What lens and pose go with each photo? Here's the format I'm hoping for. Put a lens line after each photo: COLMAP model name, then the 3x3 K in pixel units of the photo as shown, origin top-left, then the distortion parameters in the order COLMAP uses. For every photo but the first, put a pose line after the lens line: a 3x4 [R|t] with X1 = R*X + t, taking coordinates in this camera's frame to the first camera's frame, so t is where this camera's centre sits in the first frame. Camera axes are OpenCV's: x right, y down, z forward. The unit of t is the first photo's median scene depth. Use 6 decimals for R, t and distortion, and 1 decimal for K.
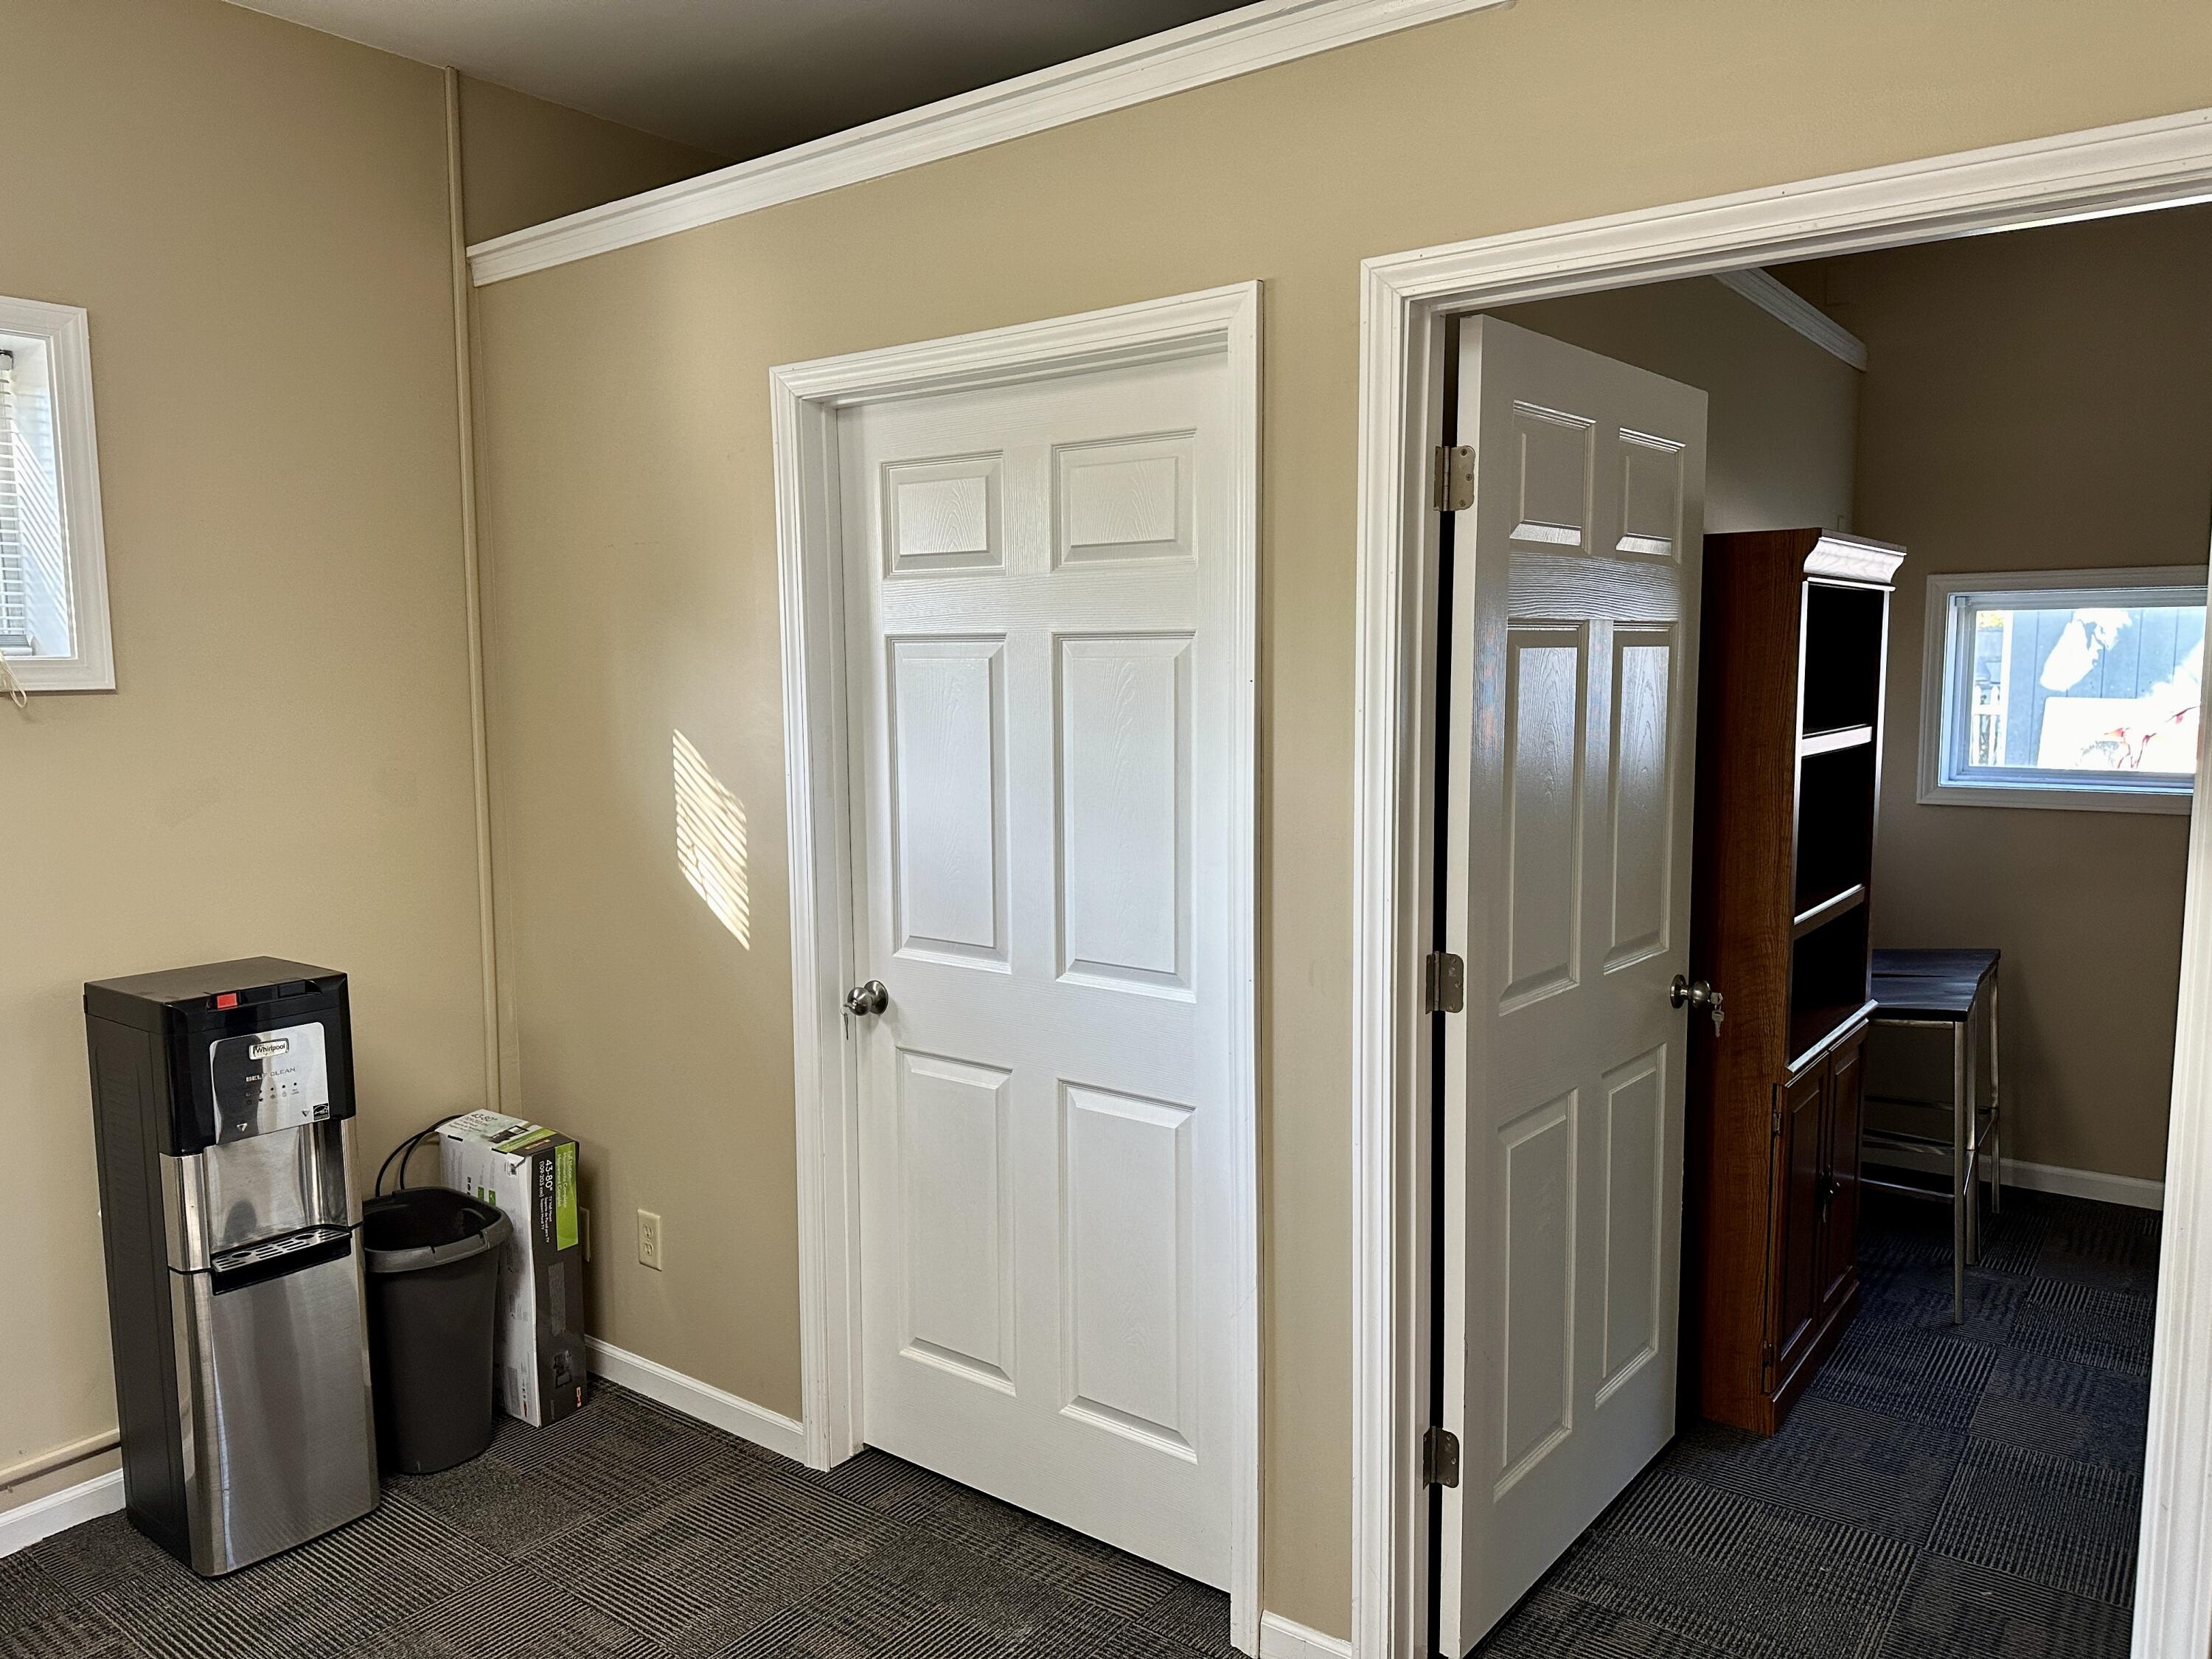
lens RADIAL K [[1556.1, 0, 1106.0], [0, 1556.1, 829.5], [0, 0, 1]] dist [0.084325, -0.108305]
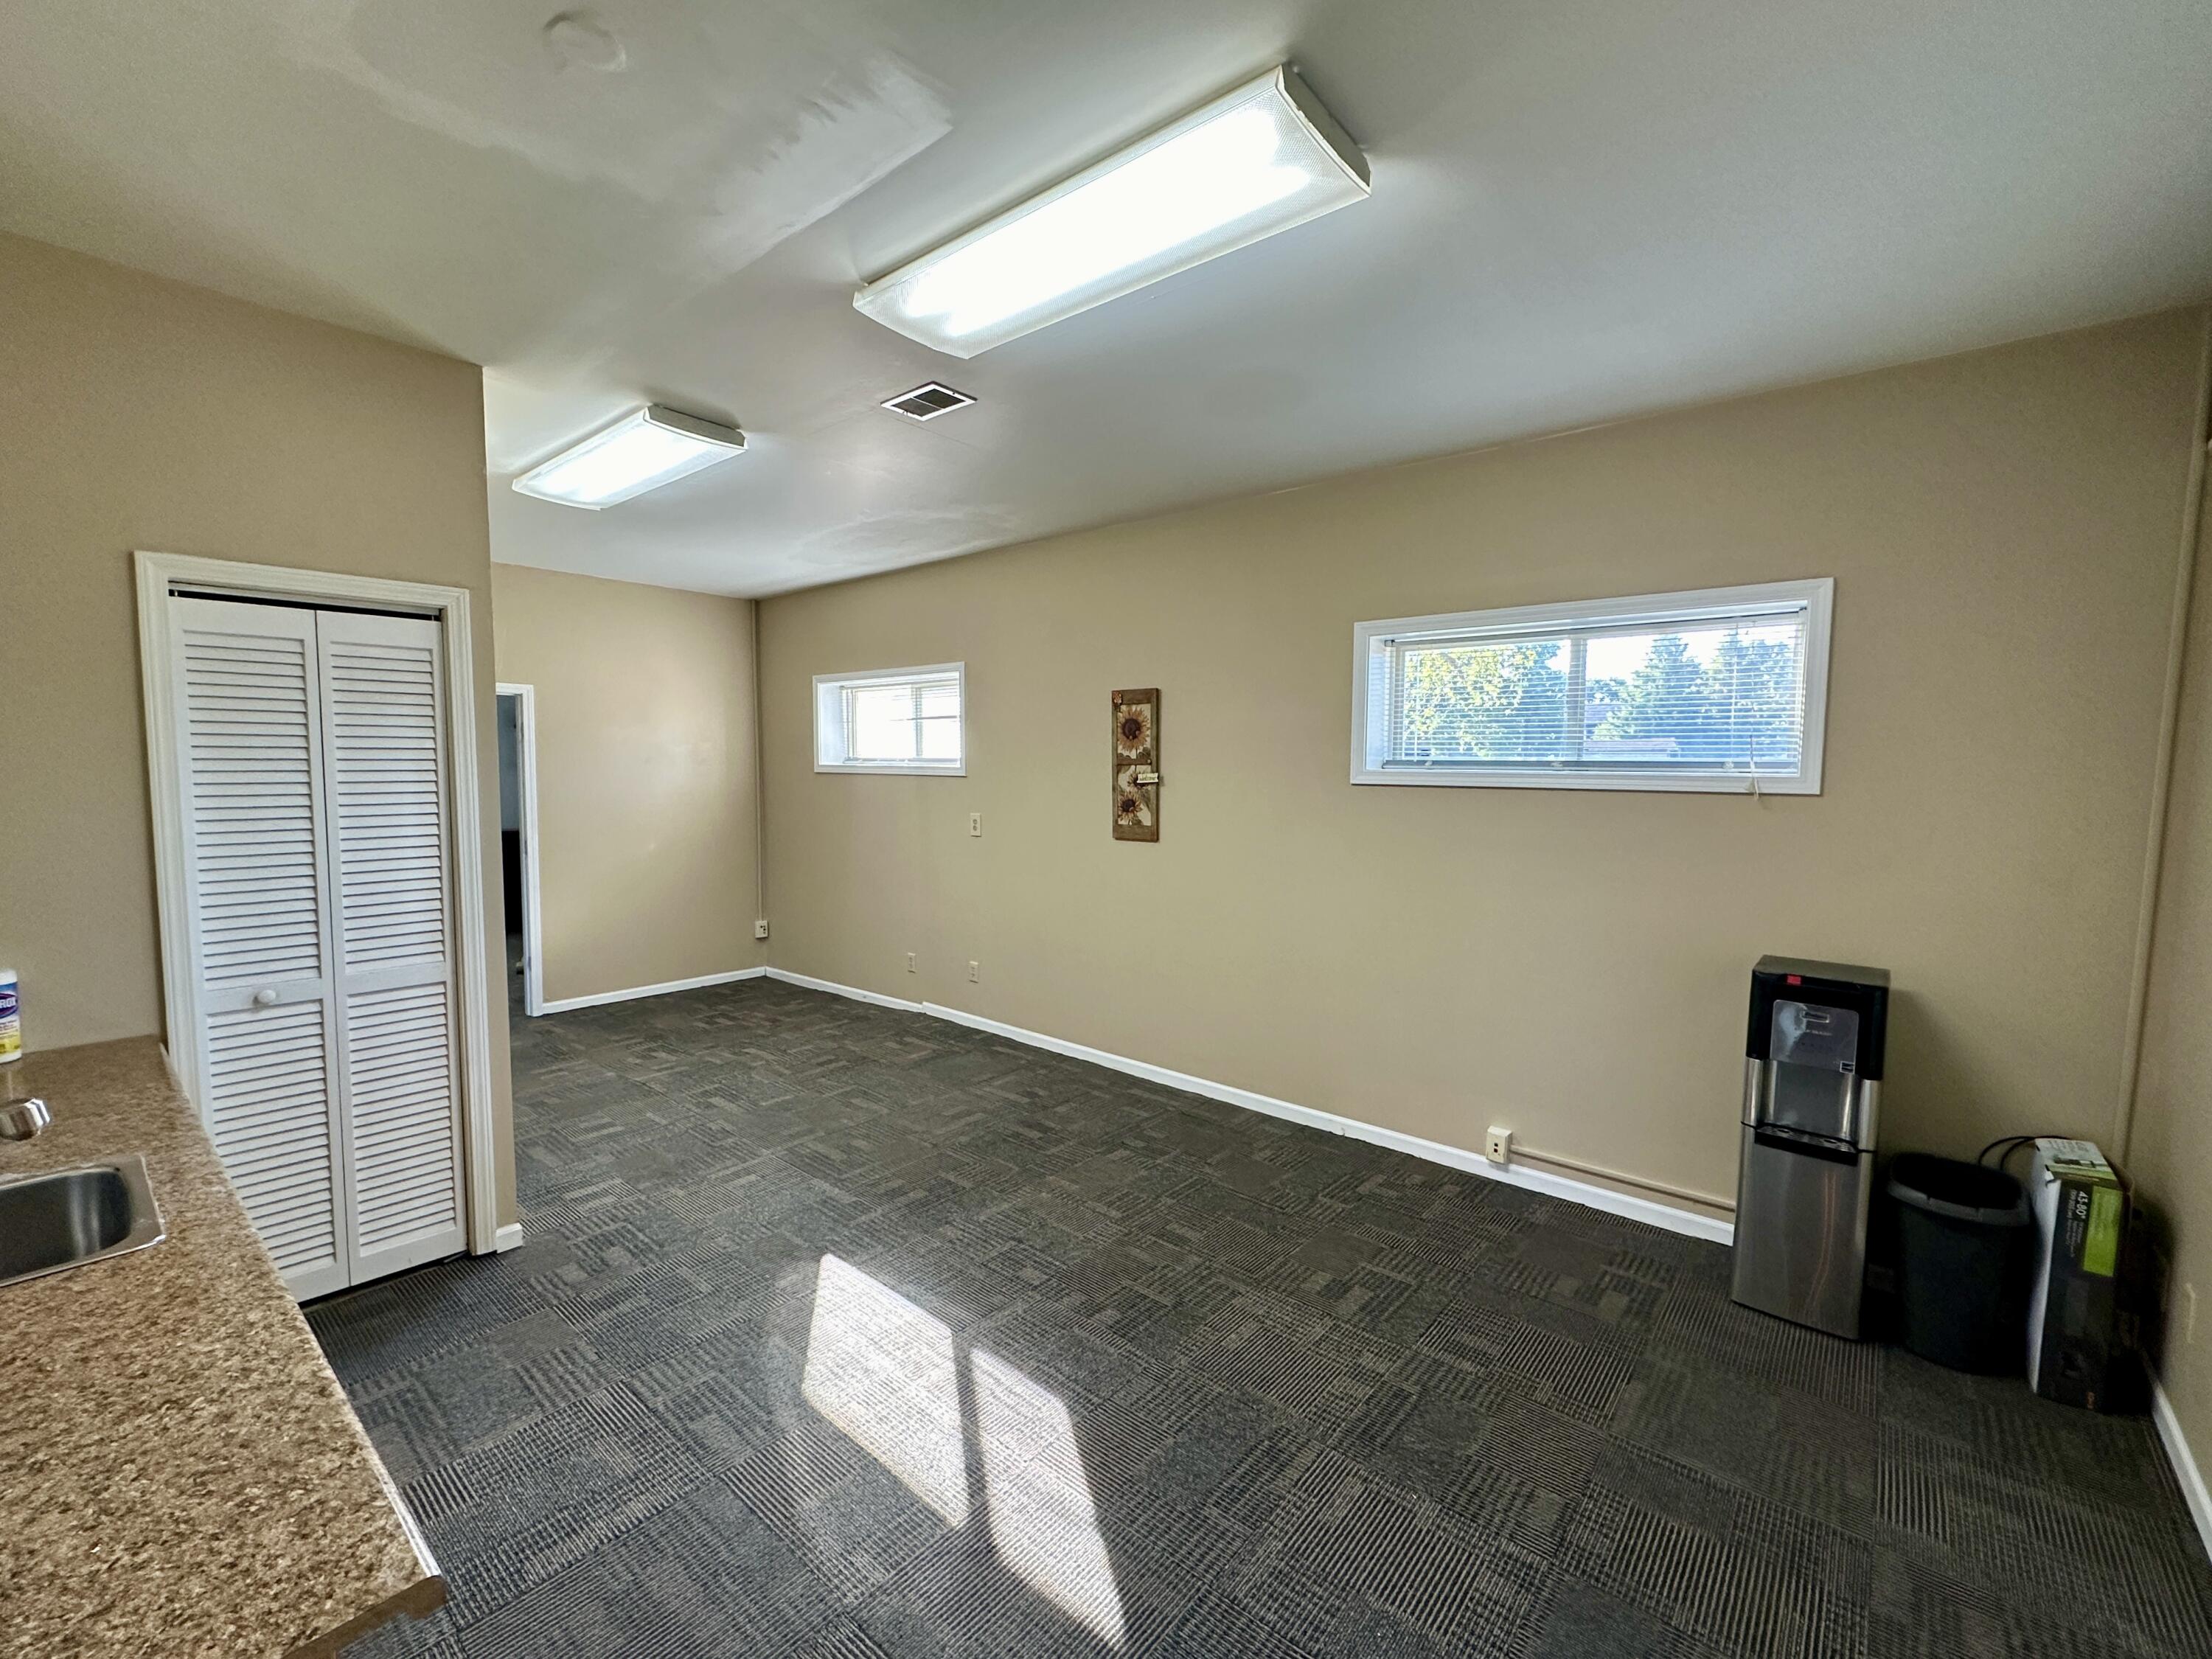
lens RADIAL K [[937.0, 0, 1106.0], [0, 937.0, 829.5], [0, 0, 1]] dist [-0.000922, 0.000037]
pose [[-0.056303, 0.080193, -0.995188, 0.439320], [-0.119232, 0.989096, 0.086448, -0.046537], [0.991269, 0.123526, -0.046127, 0.276917]]
